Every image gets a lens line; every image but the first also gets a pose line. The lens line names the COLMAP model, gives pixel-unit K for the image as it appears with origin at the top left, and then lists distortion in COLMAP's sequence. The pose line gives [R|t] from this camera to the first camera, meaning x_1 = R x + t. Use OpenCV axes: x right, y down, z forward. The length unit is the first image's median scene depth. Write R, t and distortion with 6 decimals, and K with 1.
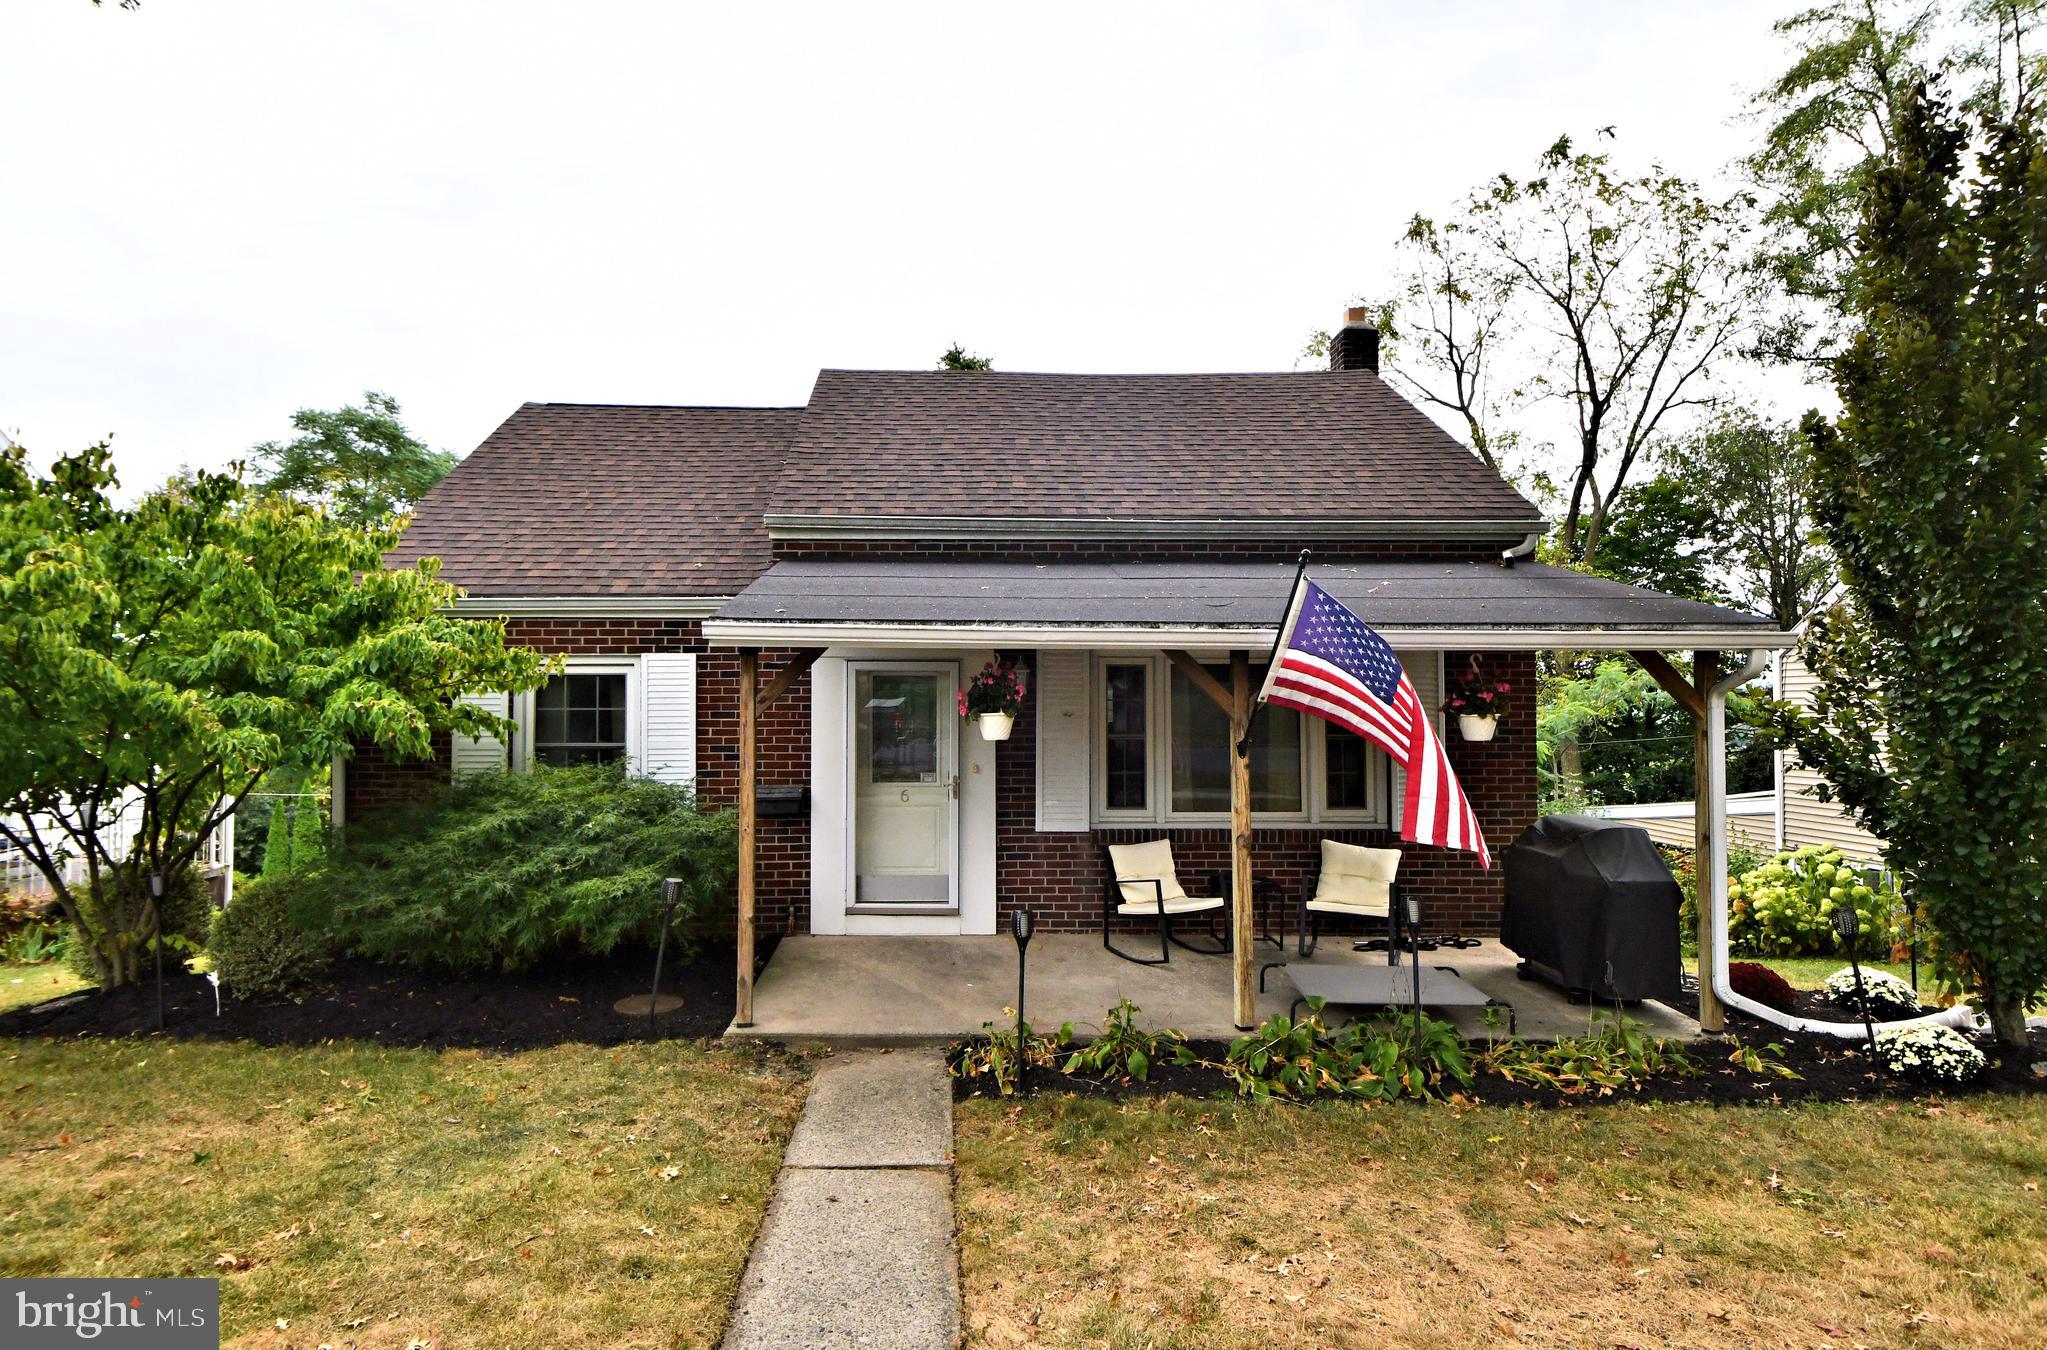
lens RADIAL K [[1010.9, 0, 1023.5], [0, 1010.9, 675.0], [0, 0, 1]] dist [-0.043075, -0.000651]
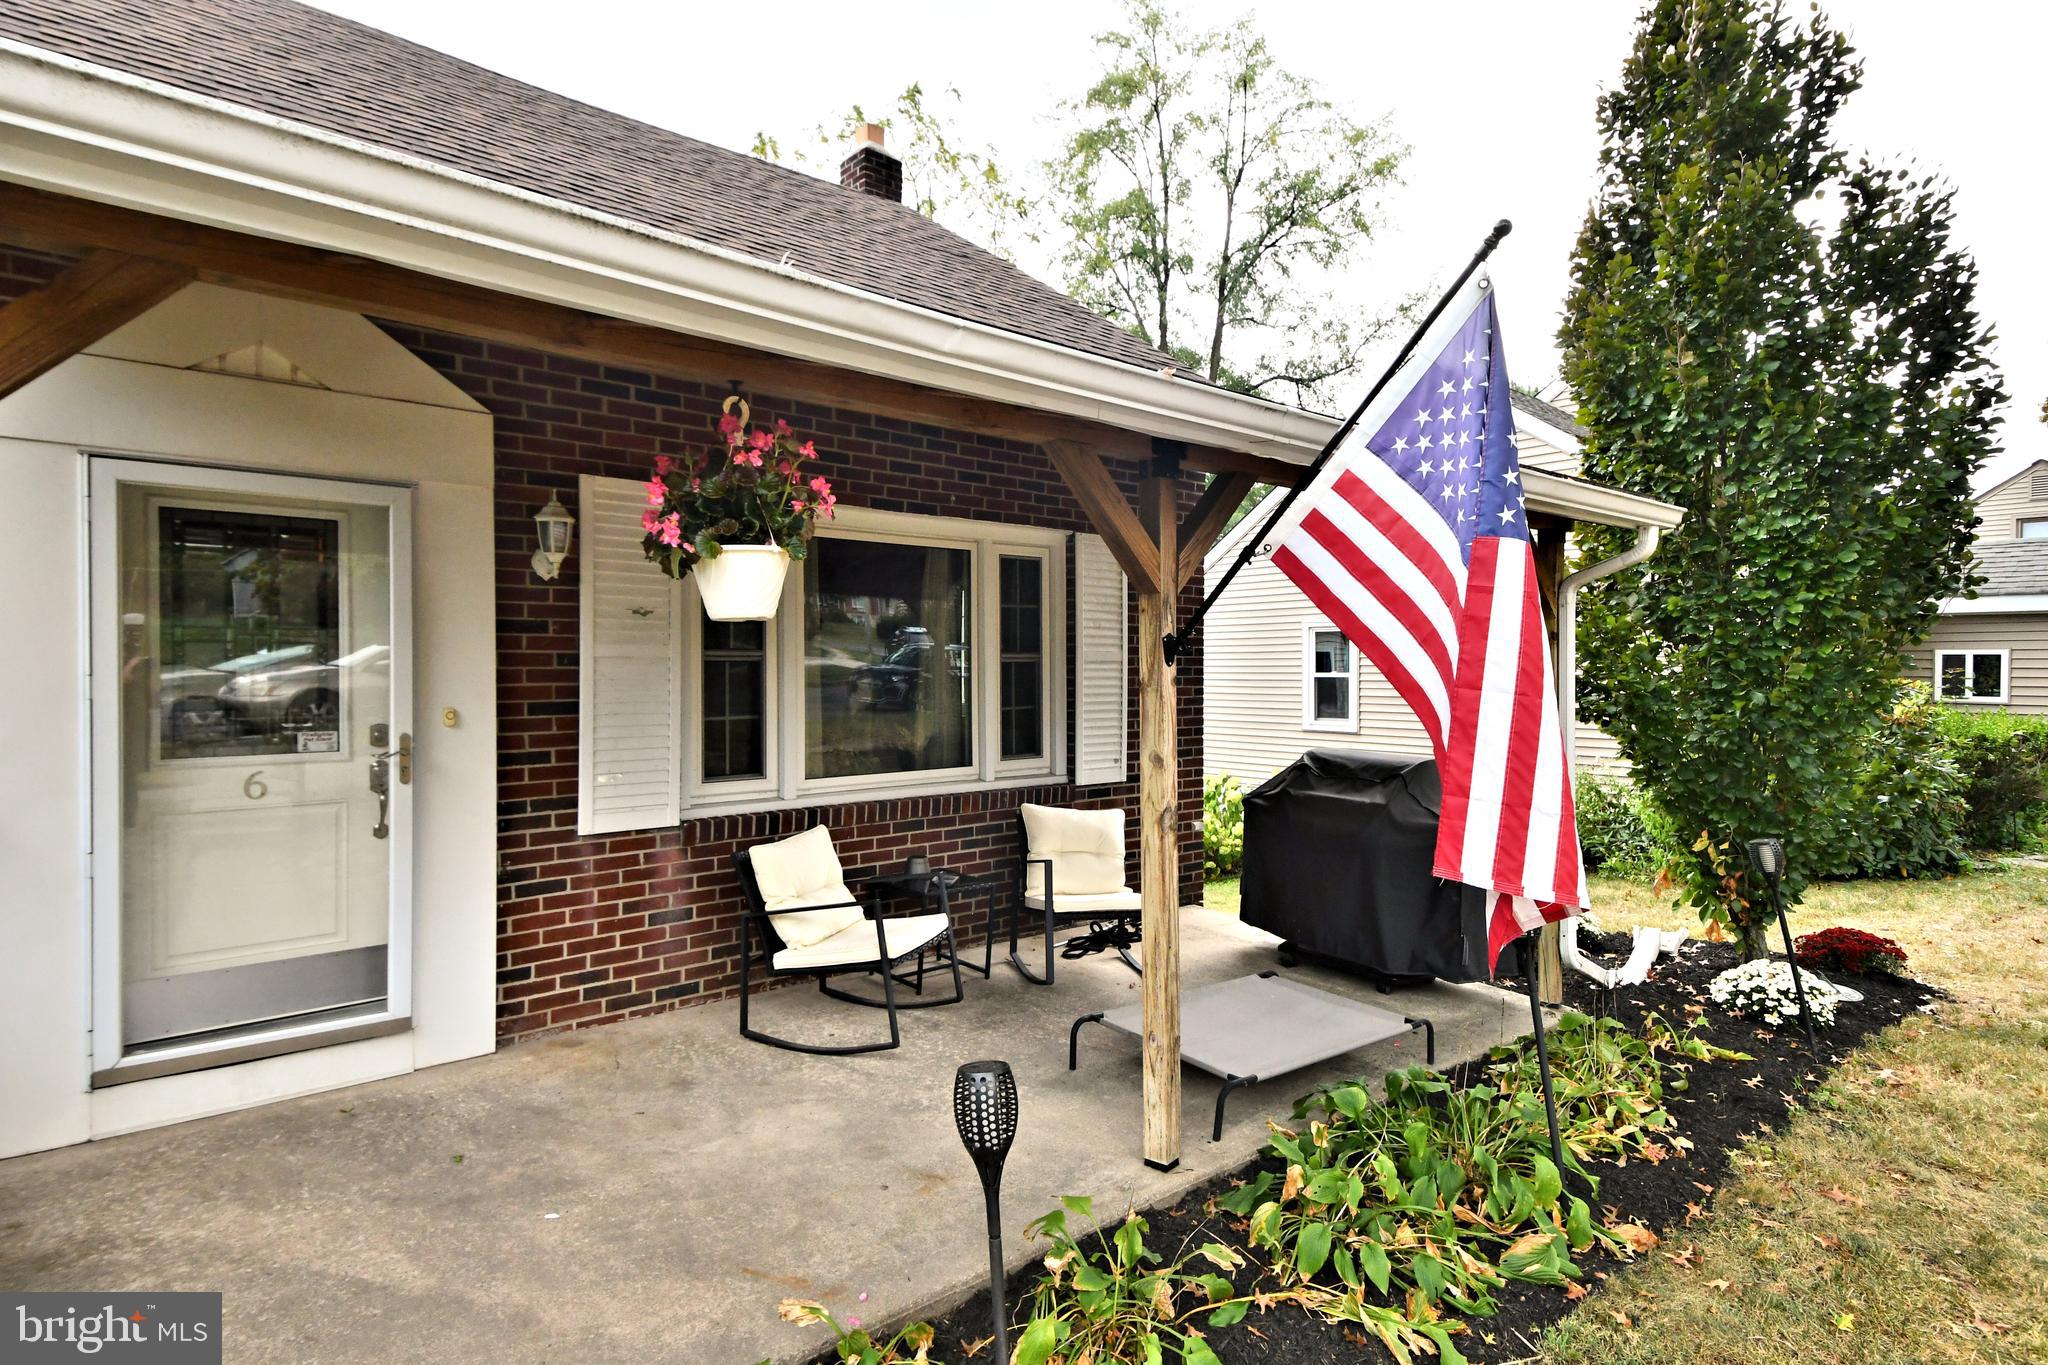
lens RADIAL K [[1043.2, 0, 1005.8], [0, 1043.2, 660.4], [0, 0, 1]] dist [0.049383, -0.029743]
pose [[0.799006, -0.002255, 0.601318, -0.138196], [-0.015318, 0.999592, 0.024103, 0.048826], [-0.601127, -0.028470, 0.798646, 0.439747]]
